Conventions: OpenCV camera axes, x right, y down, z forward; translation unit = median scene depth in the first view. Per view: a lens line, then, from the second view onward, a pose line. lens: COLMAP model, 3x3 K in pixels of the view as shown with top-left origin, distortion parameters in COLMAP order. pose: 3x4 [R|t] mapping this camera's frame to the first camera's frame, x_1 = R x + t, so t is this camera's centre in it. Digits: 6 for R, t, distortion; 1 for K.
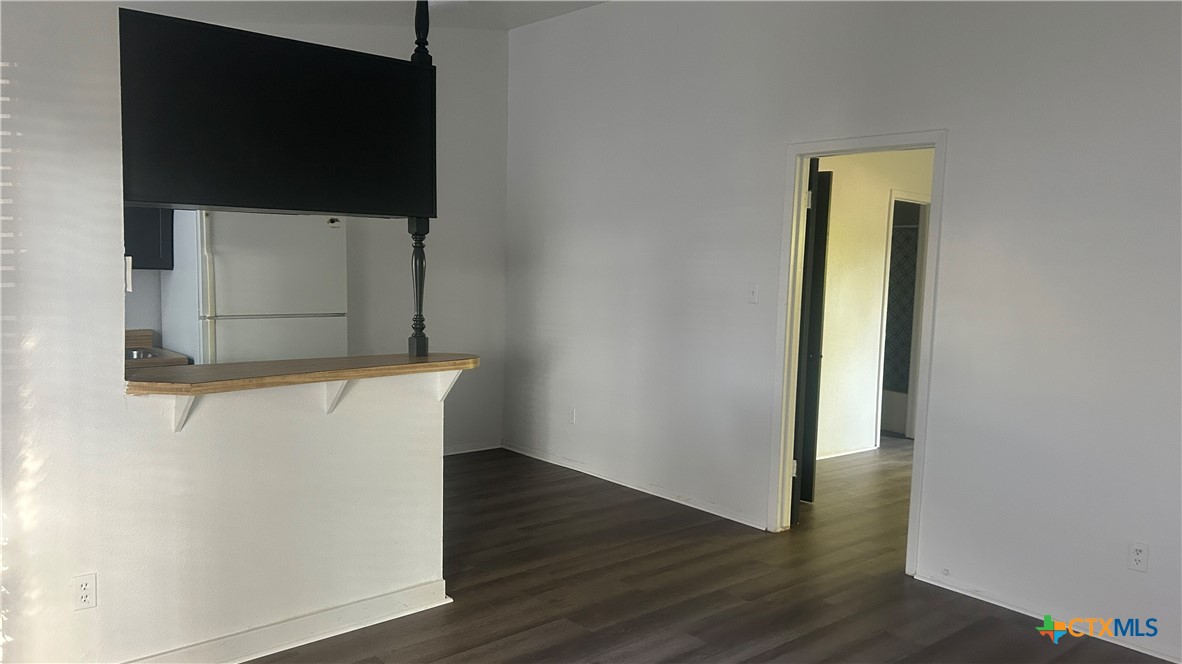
lens RADIAL K [[883.7, 0, 585.1], [0, 883.7, 347.0], [0, 0, 1]] dist [-0.000357, -0.001839]
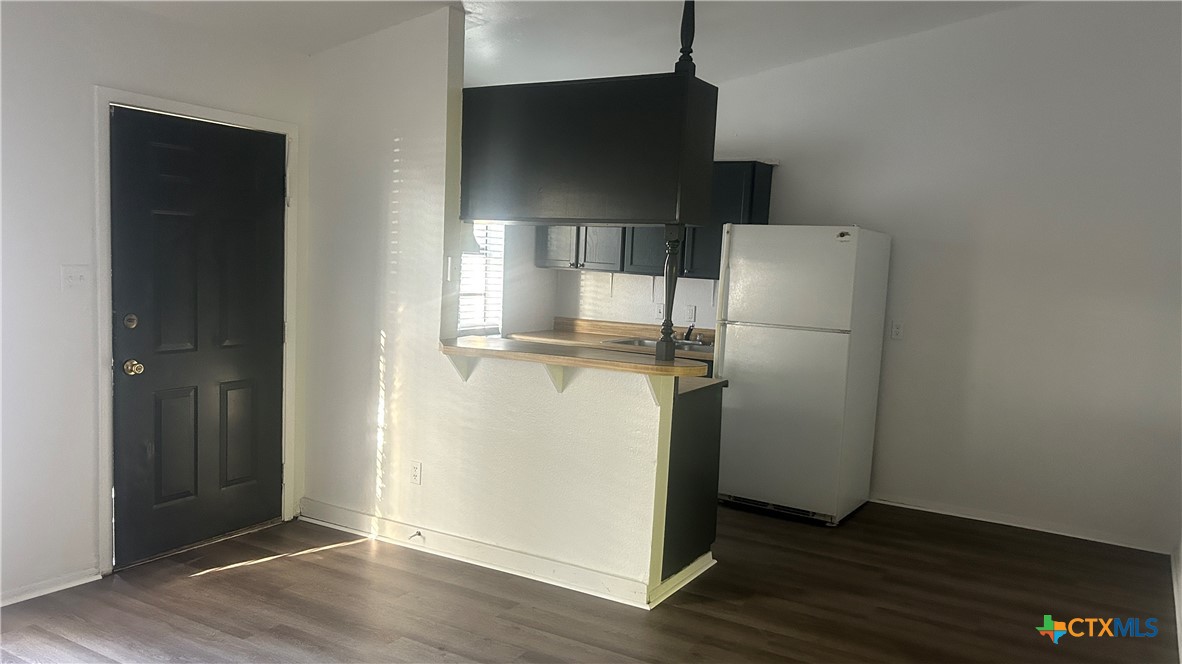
lens RADIAL K [[876.5, 0, 591.0], [0, 876.5, 332.0], [0, 0, 1]] dist [0.037910, -0.001546]
pose [[0.306792, 0.069902, -0.949206, 0.761491], [-0.128345, 0.991229, 0.031515, -0.043116], [0.943083, 0.112158, 0.313073, 0.612855]]
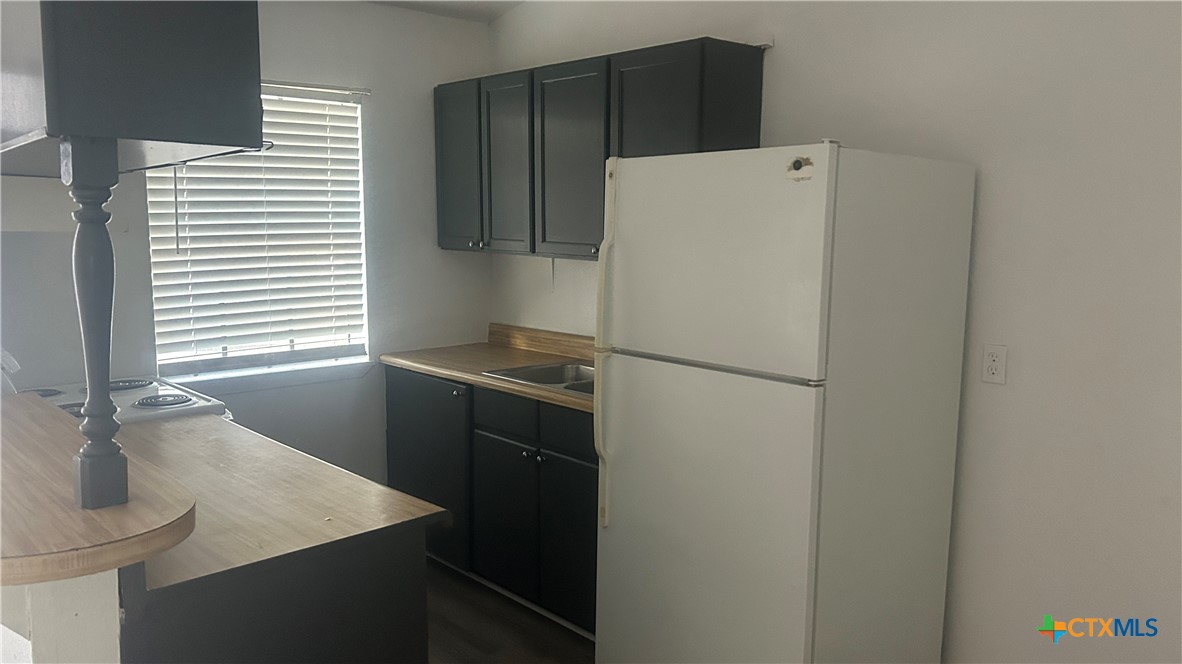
lens RADIAL K [[886.7, 0, 591.0], [0, 886.7, 332.0], [0, 0, 1]] dist [-0.001559, -0.008912]
pose [[0.037408, 0.096262, -0.994653, 0.199191], [-0.105803, 0.990136, 0.091846, -0.124882], [0.993683, 0.101801, 0.047224, 1.216232]]
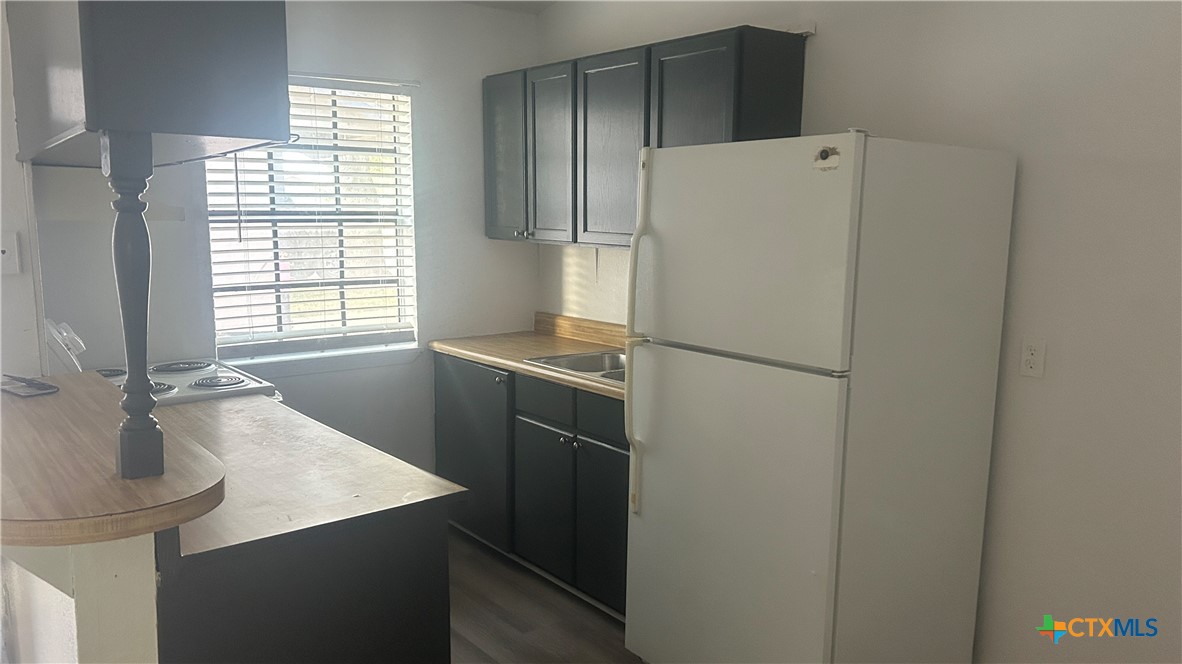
lens RADIAL K [[883.7, 0, 585.1], [0, 883.7, 347.0], [0, 0, 1]] dist [-0.000357, -0.001839]
pose [[-0.040195, 0.124240, -0.991438, 0.209167], [-0.109120, 0.985759, 0.127953, -0.127274], [0.993216, 0.113329, -0.026065, 1.241516]]
